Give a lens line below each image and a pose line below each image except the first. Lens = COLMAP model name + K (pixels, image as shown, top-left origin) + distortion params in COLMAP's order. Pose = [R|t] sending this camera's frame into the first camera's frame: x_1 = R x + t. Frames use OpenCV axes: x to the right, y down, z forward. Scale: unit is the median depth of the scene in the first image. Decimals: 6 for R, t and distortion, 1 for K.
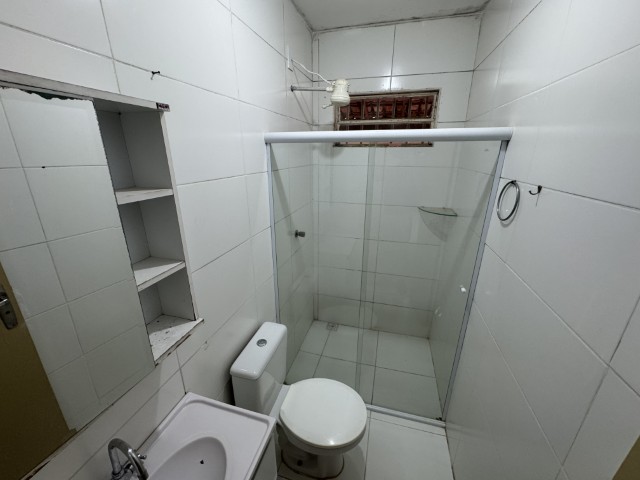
lens RADIAL K [[258.8, 0, 323.1], [0, 258.8, 236.3], [0, 0, 1]] dist [-0.001583, -0.001345]
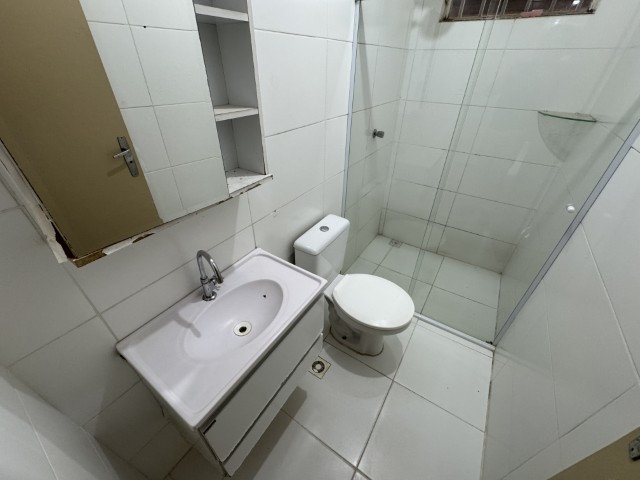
lens RADIAL K [[258.8, 0, 322.2], [0, 258.8, 242.2], [0, 0, 1]] dist [-0.001583, -0.001345]
pose [[0.951018, 0.182652, -0.249404, 0.023132], [-0.107199, 0.951574, 0.288124, 0.134188], [0.289953, -0.247276, 0.924544, 0.009325]]
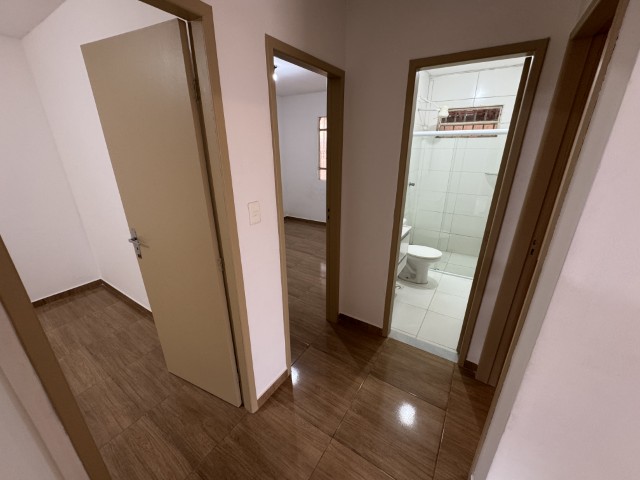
lens RADIAL K [[258.8, 0, 321.6], [0, 258.8, 238.4], [0, 0, 1]] dist [-0.001583, -0.001345]
pose [[0.951433, 0.095723, -0.292595, -0.150287], [-0.086038, 0.995237, 0.045824, 0.422283], [0.295588, -0.018424, 0.955138, -1.217791]]
